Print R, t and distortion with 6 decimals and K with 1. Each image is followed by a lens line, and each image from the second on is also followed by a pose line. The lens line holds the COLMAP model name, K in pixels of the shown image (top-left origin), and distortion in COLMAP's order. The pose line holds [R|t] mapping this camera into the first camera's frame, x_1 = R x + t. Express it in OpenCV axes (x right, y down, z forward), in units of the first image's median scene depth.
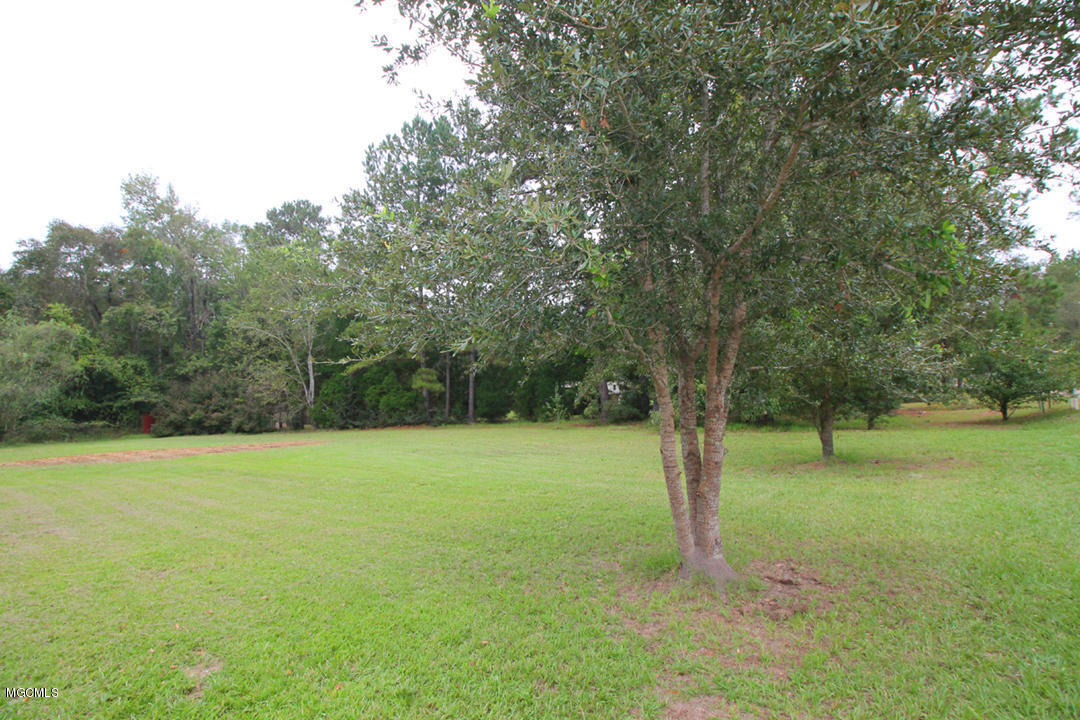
lens RADIAL K [[501.5, 0, 541.0], [0, 501.5, 346.9], [0, 0, 1]] dist [-0.001196, -0.012980]
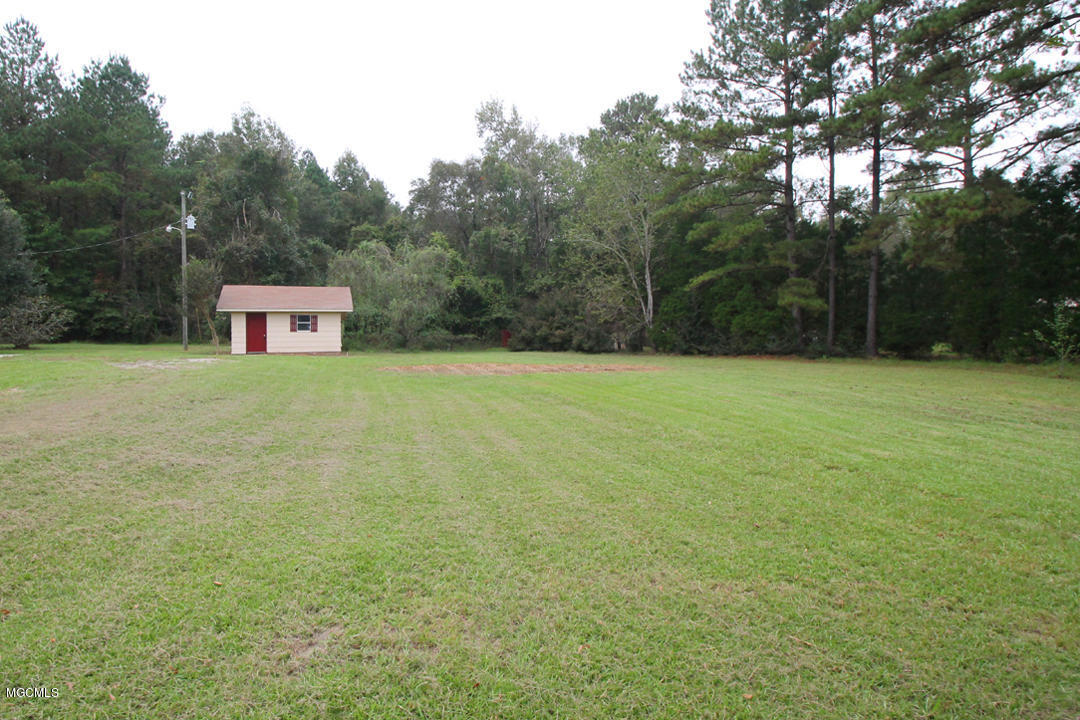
lens RADIAL K [[497.1, 0, 509.6], [0, 497.1, 322.0], [0, 0, 1]] dist [-0.000765, -0.000031]
pose [[0.754176, 0.020463, -0.656354, -0.075311], [0.045173, 0.995530, 0.082944, 0.029064], [0.655117, -0.092204, 0.749880, 0.193227]]
